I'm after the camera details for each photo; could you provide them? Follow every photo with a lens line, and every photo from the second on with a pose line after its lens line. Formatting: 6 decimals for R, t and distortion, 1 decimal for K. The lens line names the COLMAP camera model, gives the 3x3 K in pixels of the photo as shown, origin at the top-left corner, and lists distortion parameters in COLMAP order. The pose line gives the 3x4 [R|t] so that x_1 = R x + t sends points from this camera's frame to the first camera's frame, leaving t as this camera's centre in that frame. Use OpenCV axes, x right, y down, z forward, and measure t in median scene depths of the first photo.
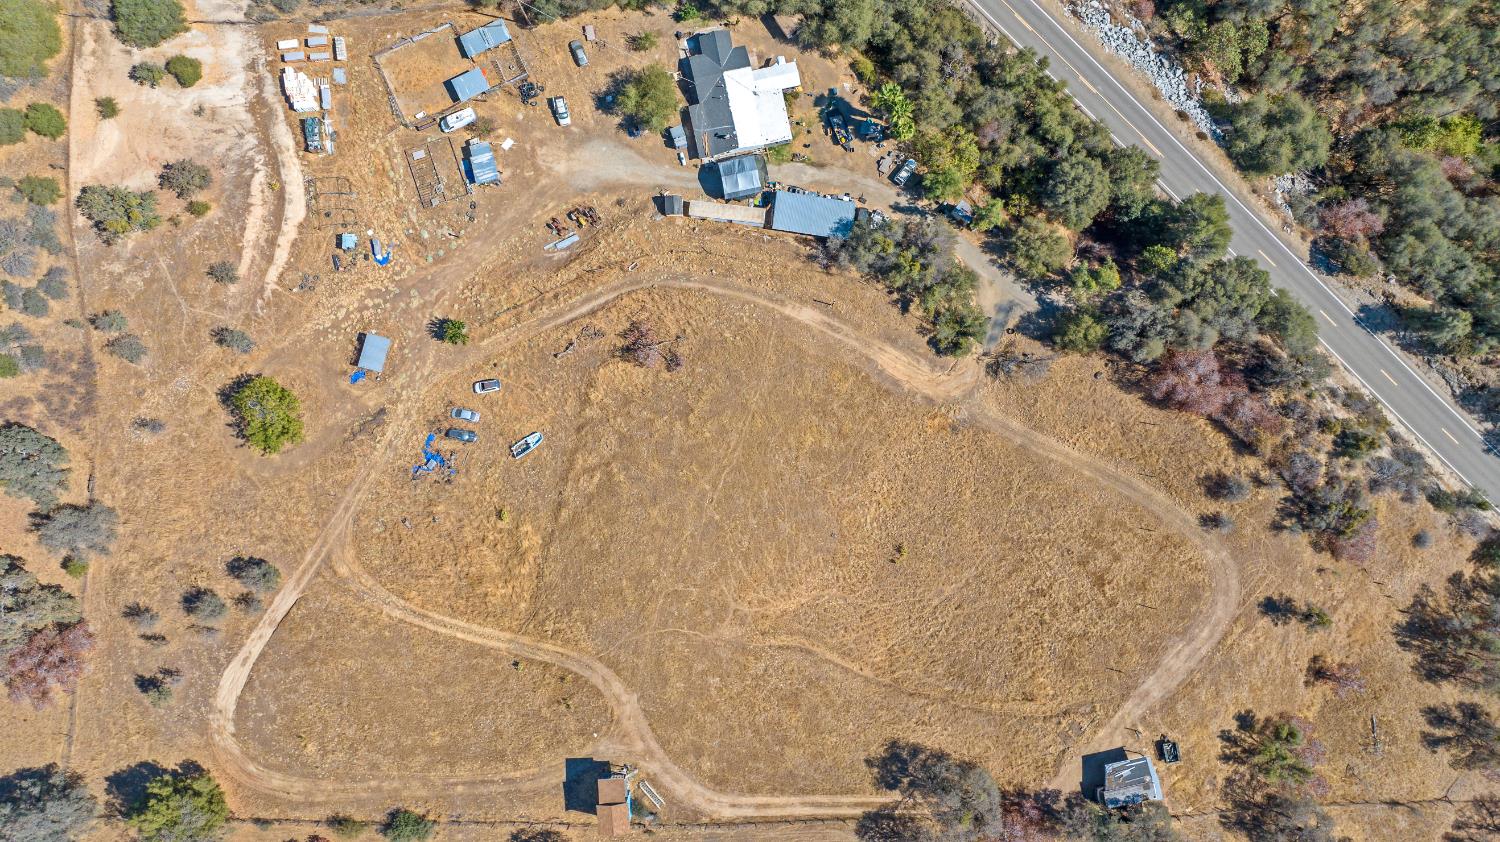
lens RADIAL K [[1060.9, 0, 753.4], [0, 1060.9, 422.6], [0, 0, 1]] dist [-0.053395, 0.069358]
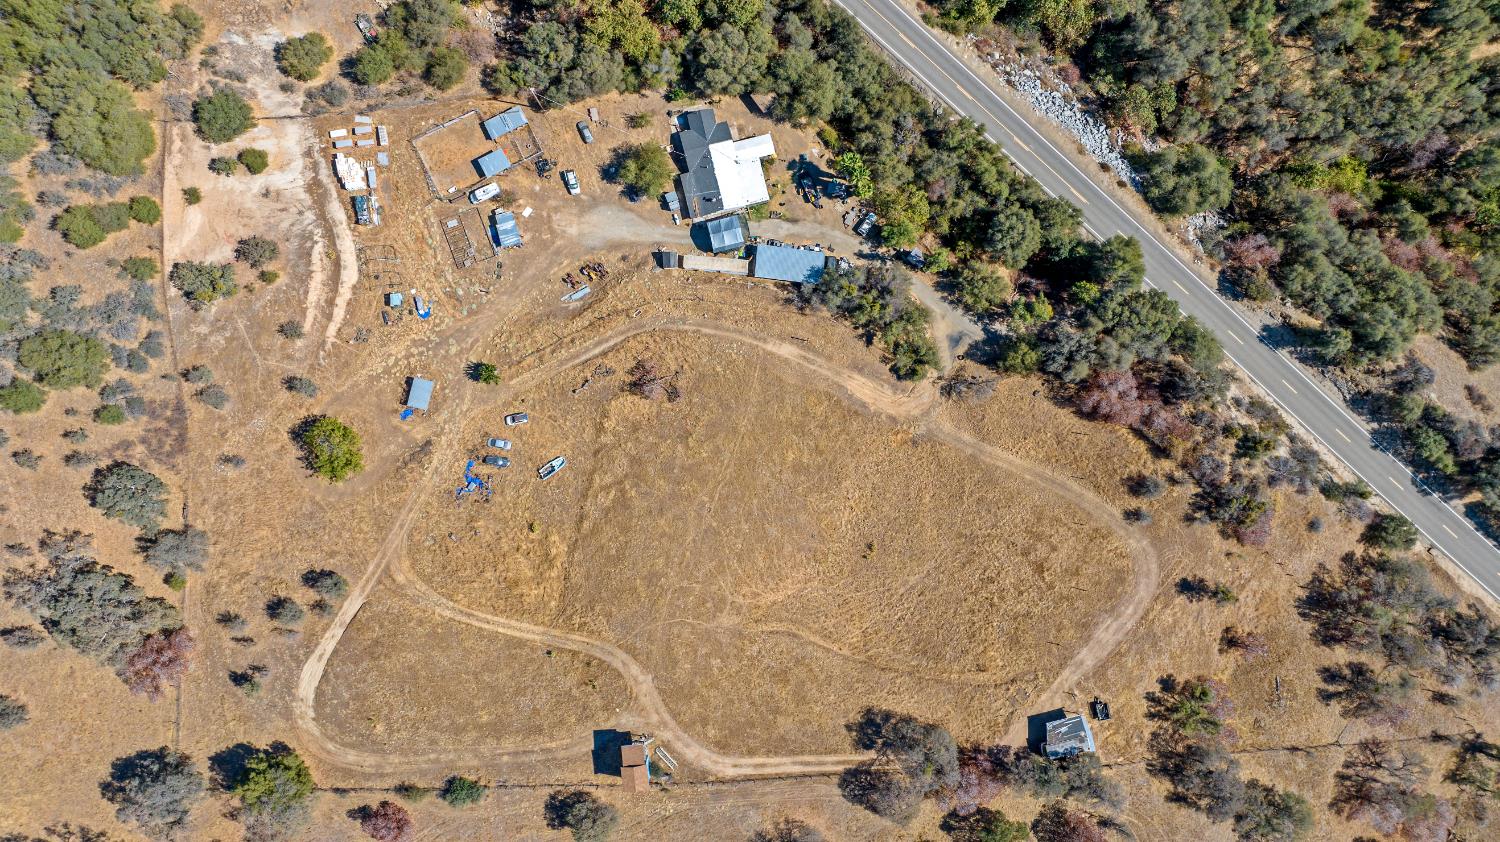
lens RADIAL K [[1060.9, 0, 753.6], [0, 1060.9, 422.9], [0, 0, 1]] dist [-0.053395, 0.069358]
pose [[0.999545, -0.029954, -0.003505, 0.016675], [0.029952, 0.999551, -0.000404, -0.021943], [0.003515, 0.000298, 0.999994, -0.181698]]
